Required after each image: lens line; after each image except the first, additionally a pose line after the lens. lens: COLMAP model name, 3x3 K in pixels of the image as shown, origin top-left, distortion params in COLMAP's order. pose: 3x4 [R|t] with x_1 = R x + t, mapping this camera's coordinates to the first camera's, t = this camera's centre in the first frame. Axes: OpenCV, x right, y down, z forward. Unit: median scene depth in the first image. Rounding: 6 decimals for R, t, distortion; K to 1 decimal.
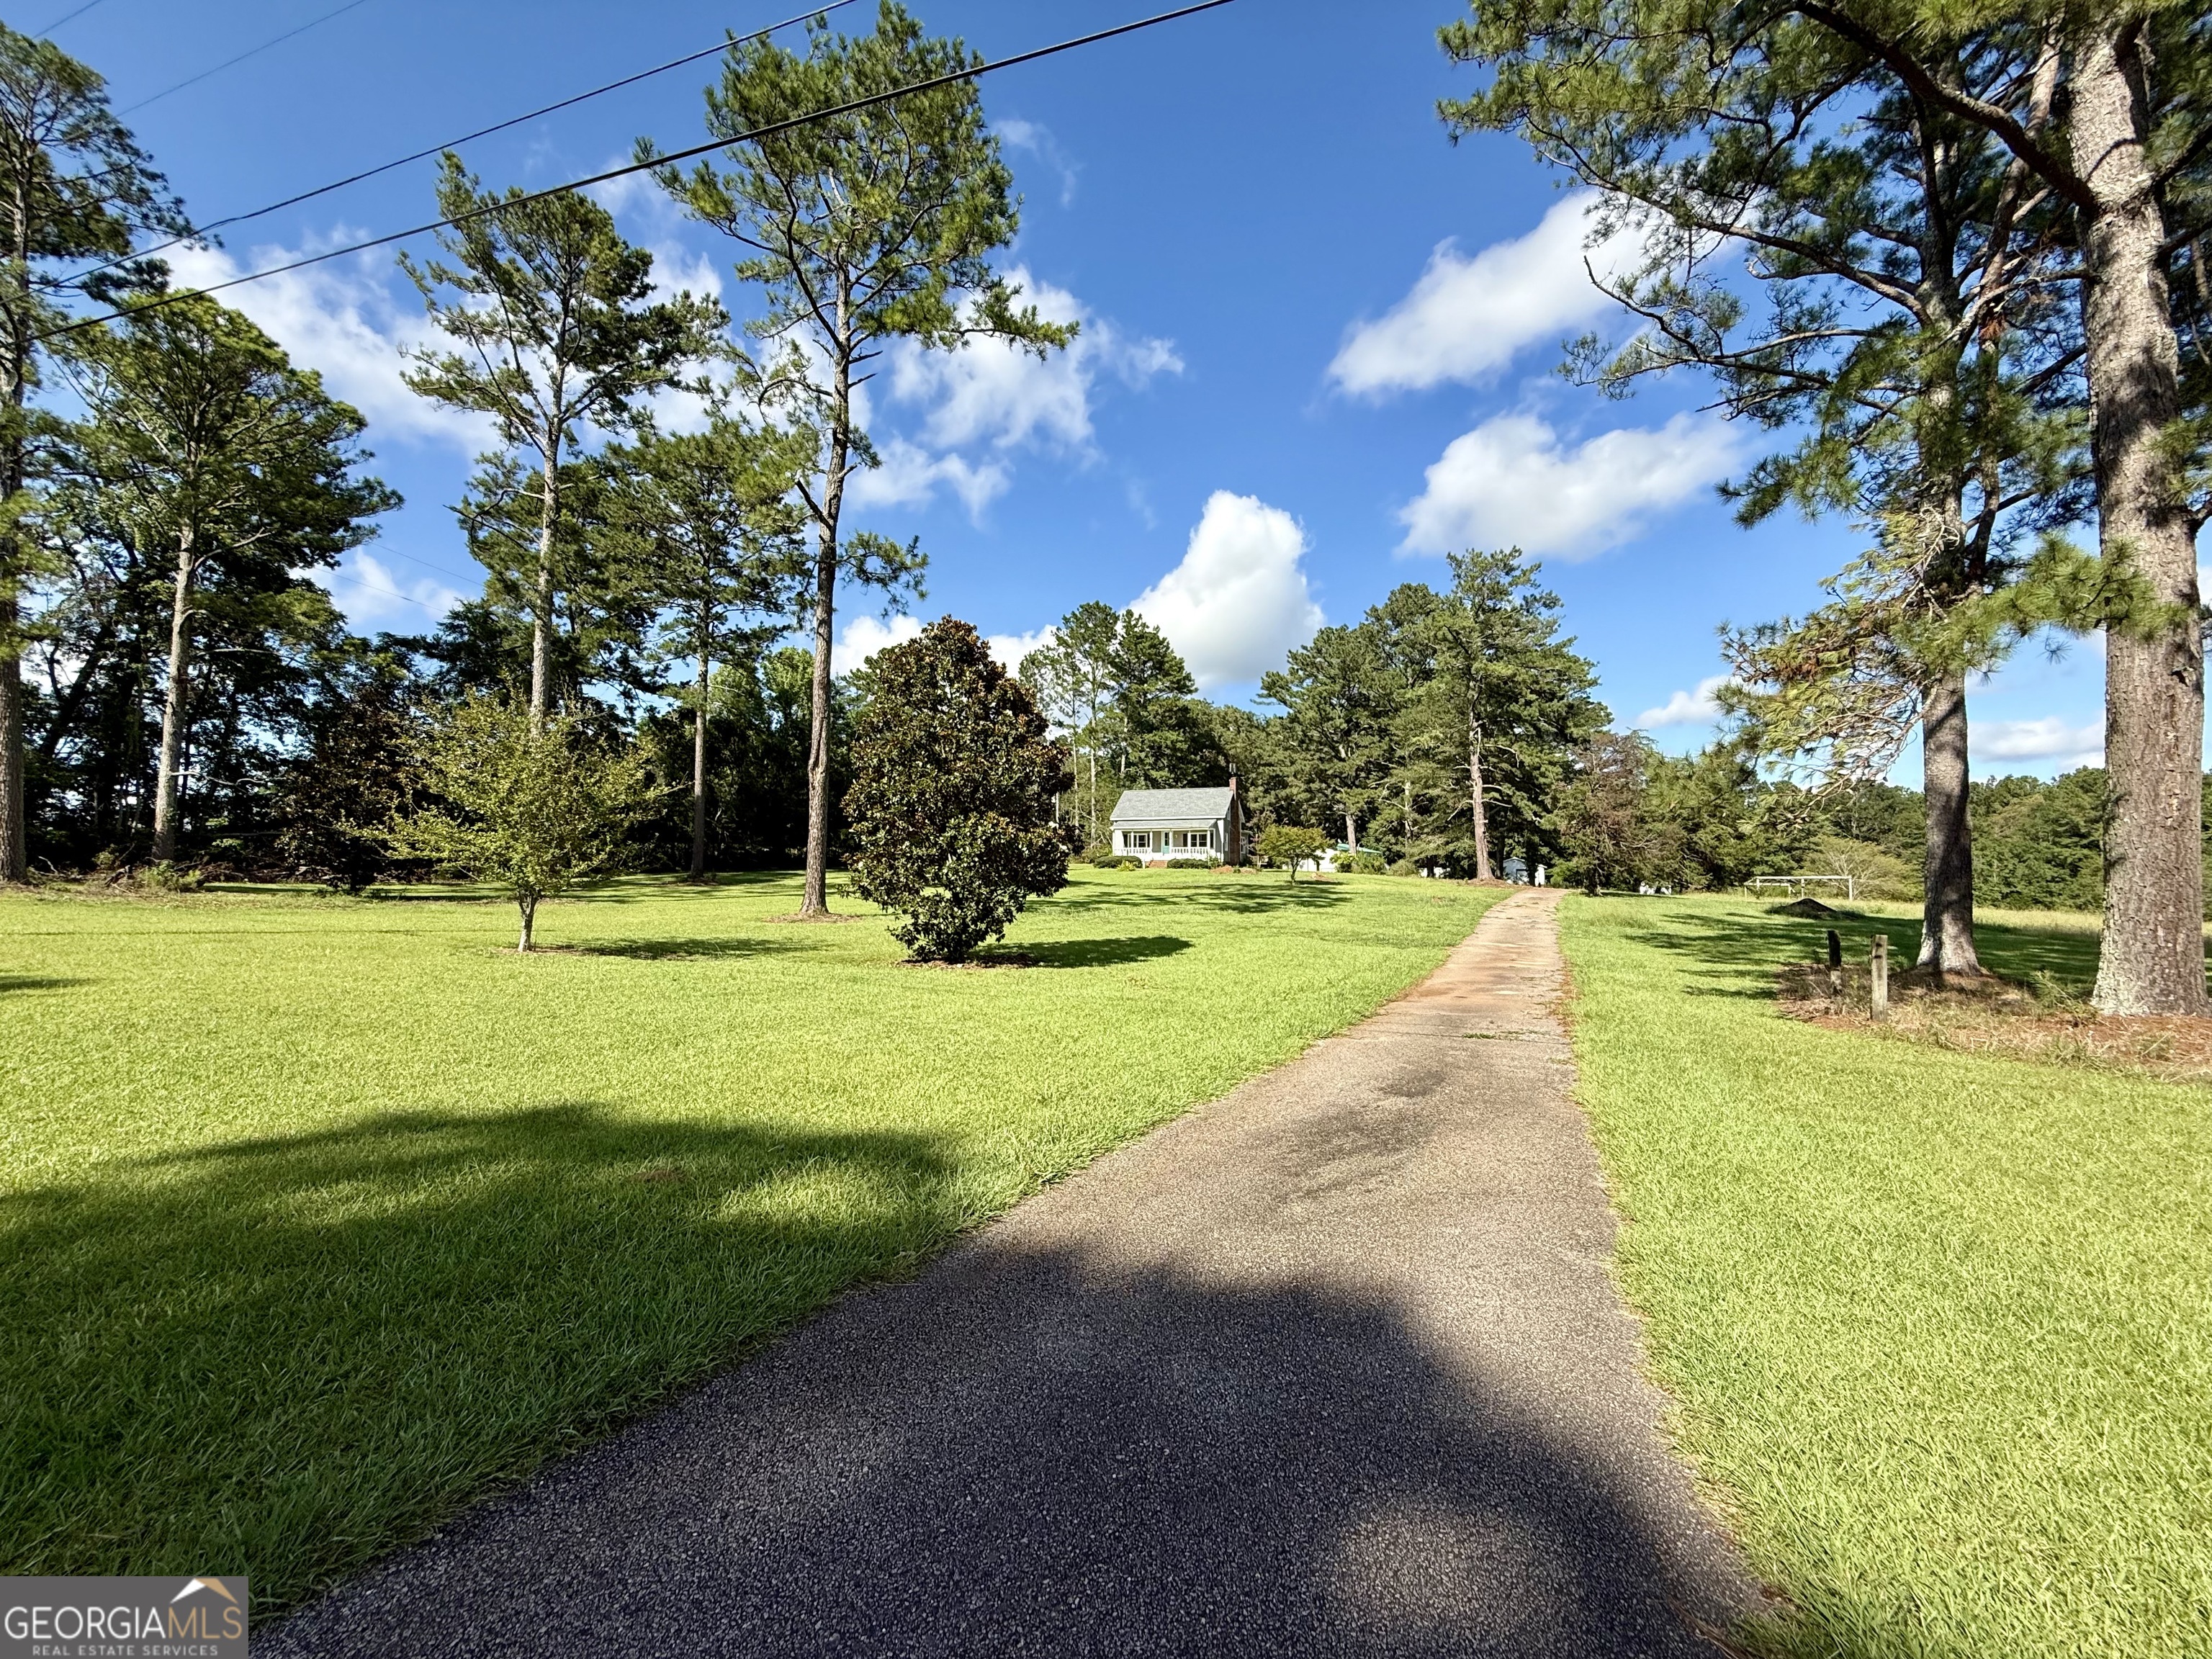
lens RADIAL K [[879.0, 0, 1104.3], [0, 879.0, 834.6], [0, 0, 1]] dist [-0.000465, 0.000092]
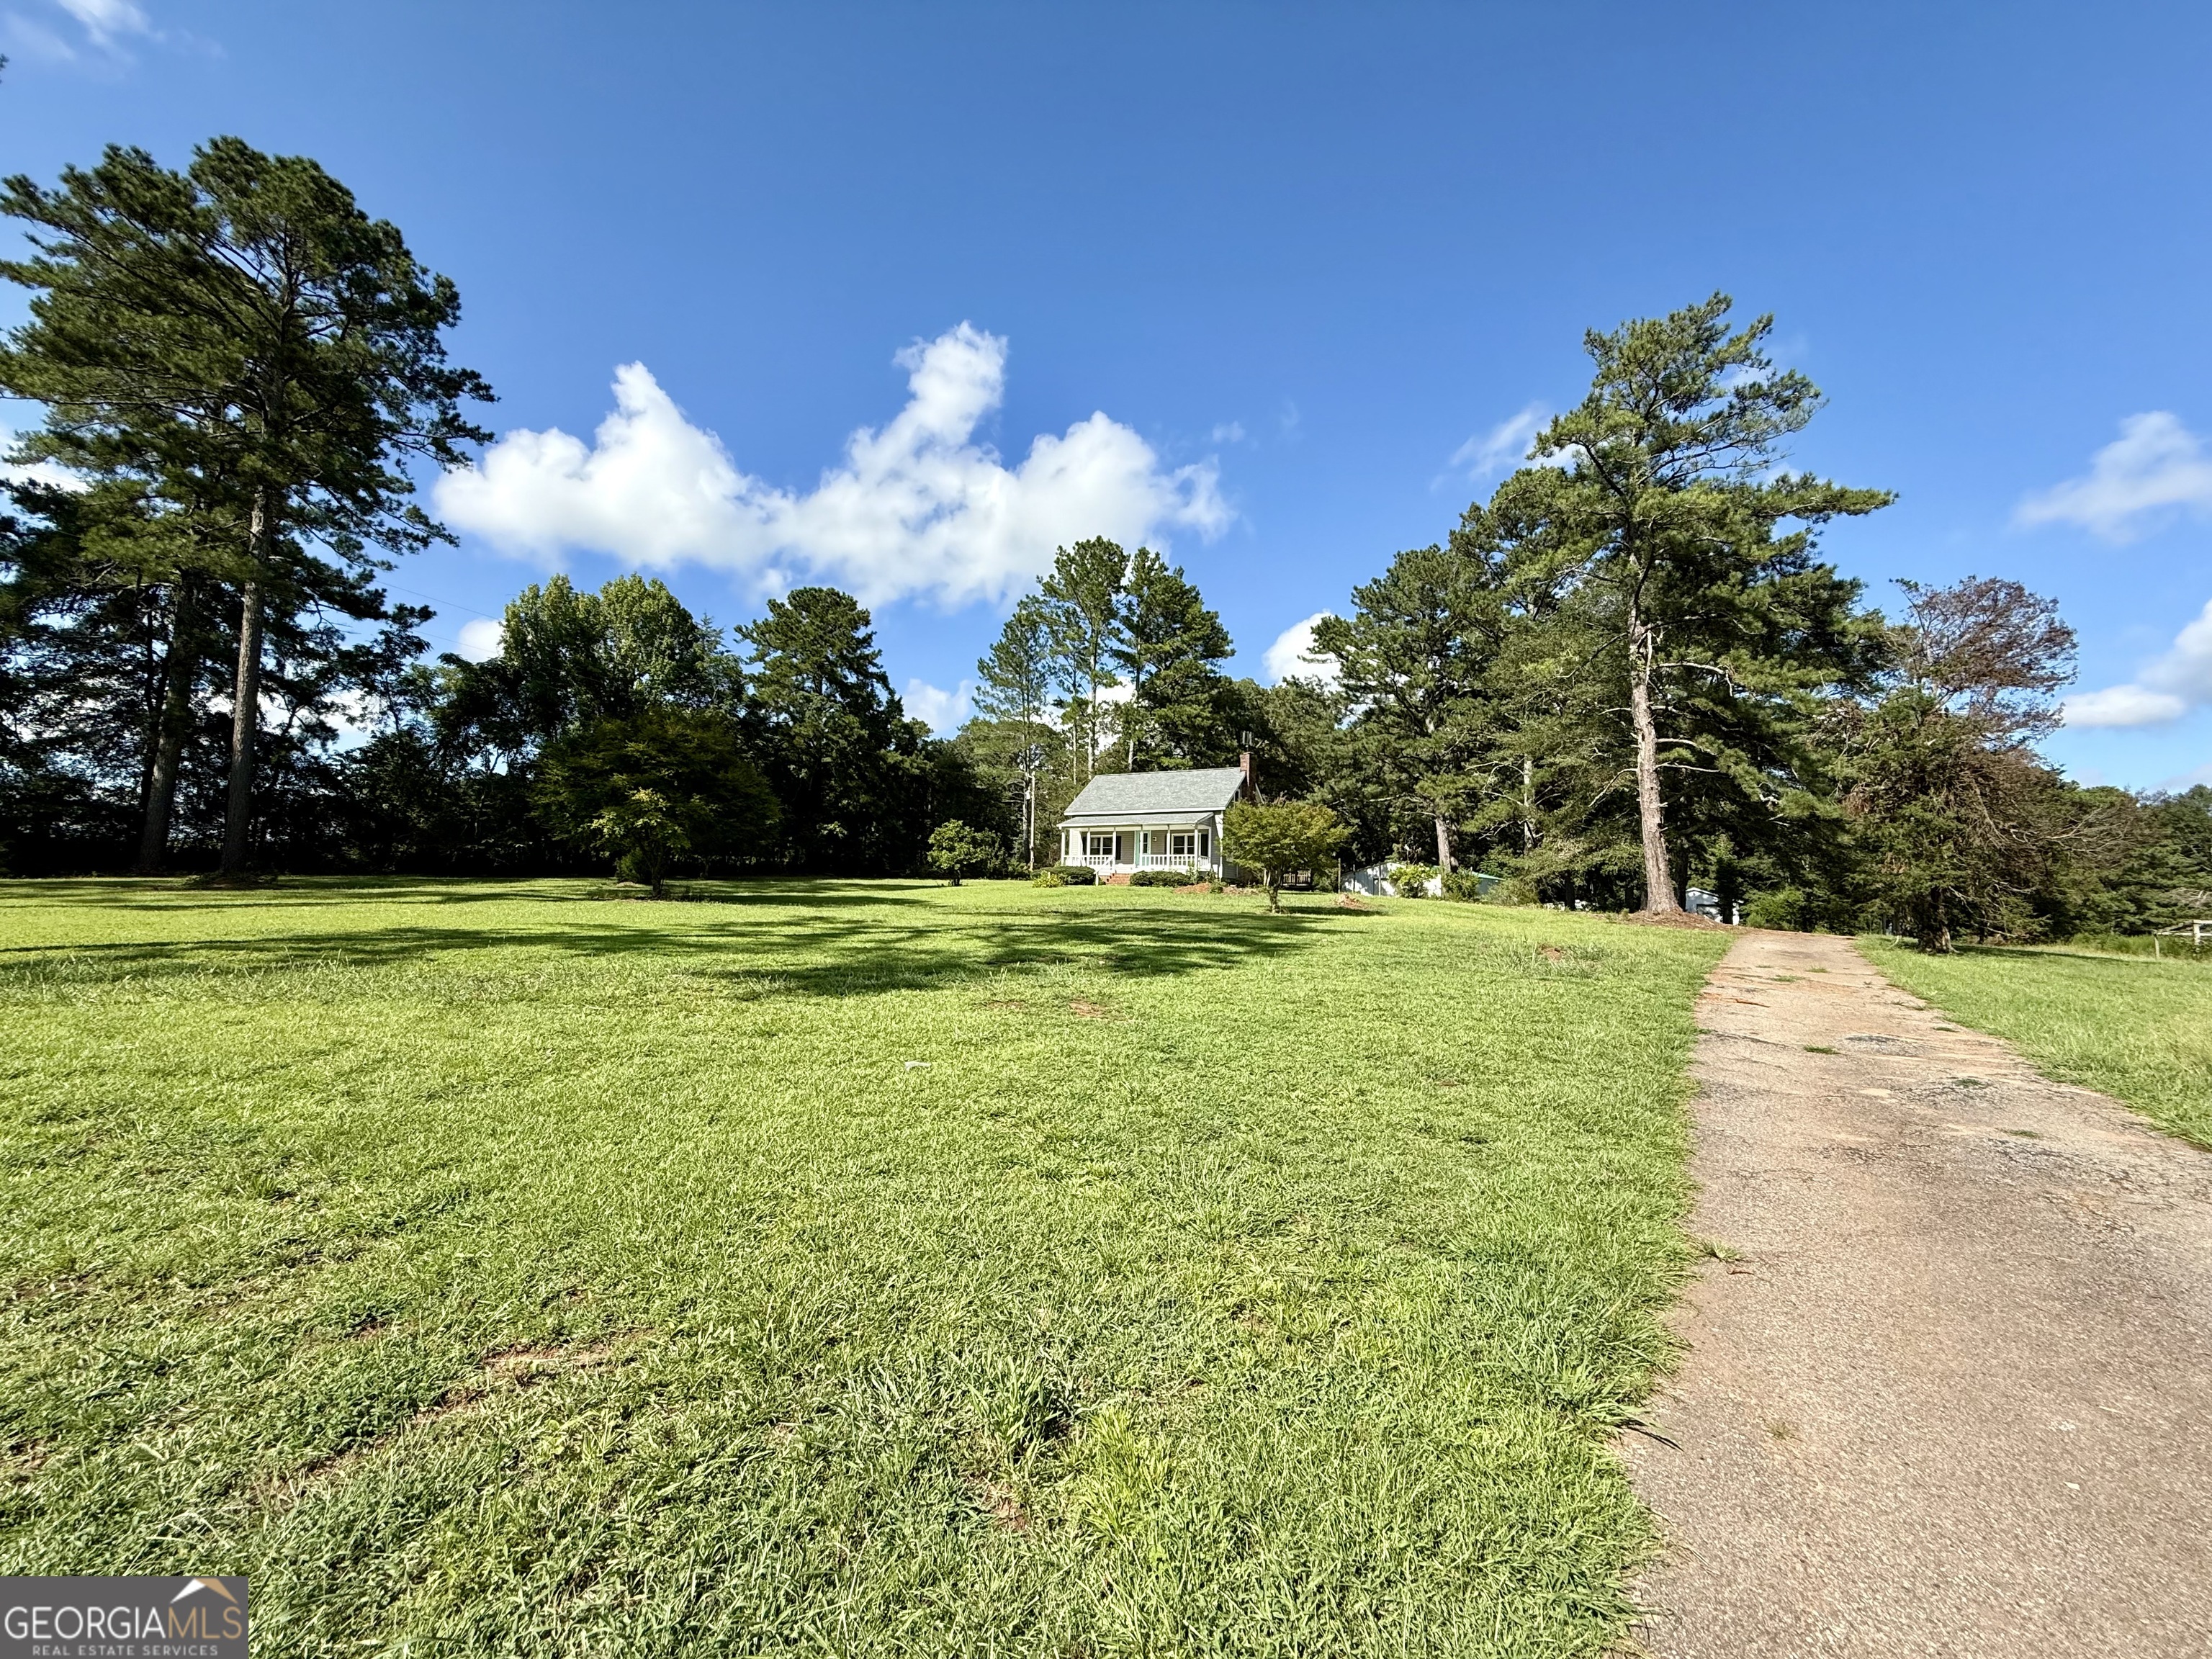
lens RADIAL K [[879.0, 0, 1104.3], [0, 879.0, 834.6], [0, 0, 1]] dist [-0.000465, 0.000092]
pose [[0.989906, 0.009626, -0.141399, 0.225900], [-0.014322, 0.999378, -0.032229, 0.033591], [0.141001, 0.033928, 0.989428, 0.552962]]
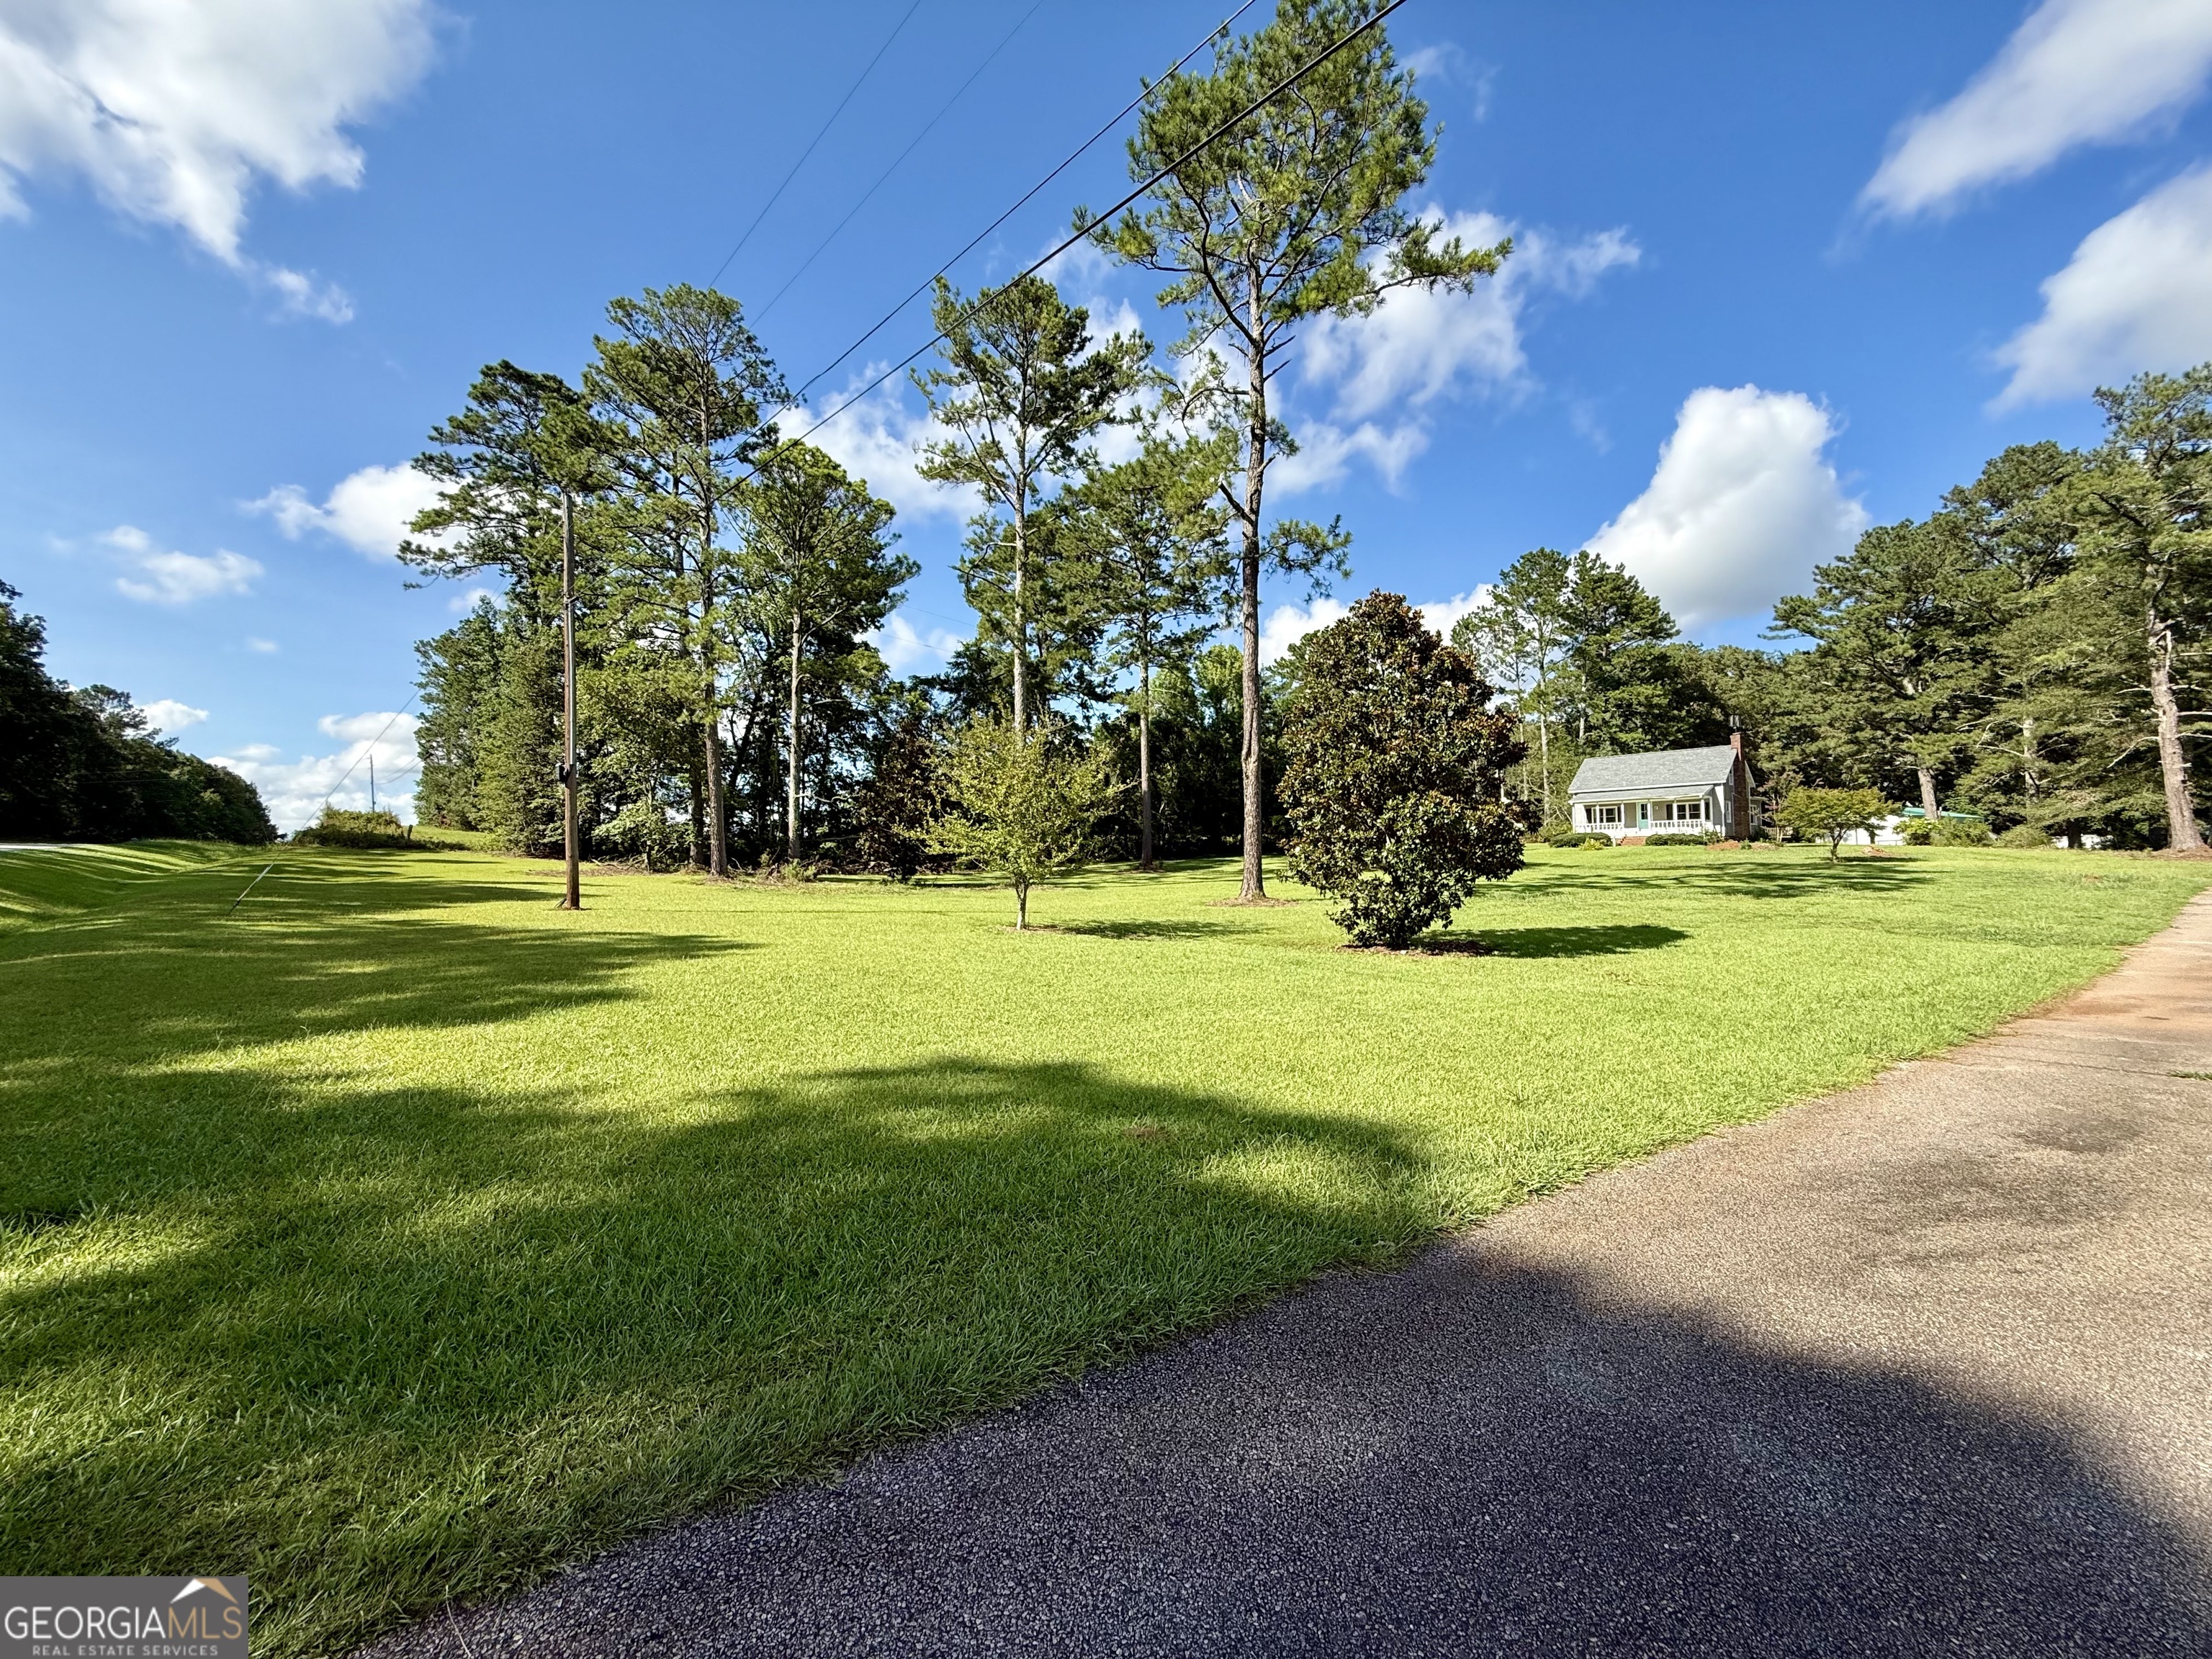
lens RADIAL K [[879.0, 0, 1104.3], [0, 879.0, 834.6], [0, 0, 1]] dist [-0.000465, 0.000092]
pose [[0.887486, -0.032309, -0.459701, -0.003931], [0.040134, 0.999168, 0.007259, 0.000190], [0.459084, -0.024892, 0.888044, -0.000192]]
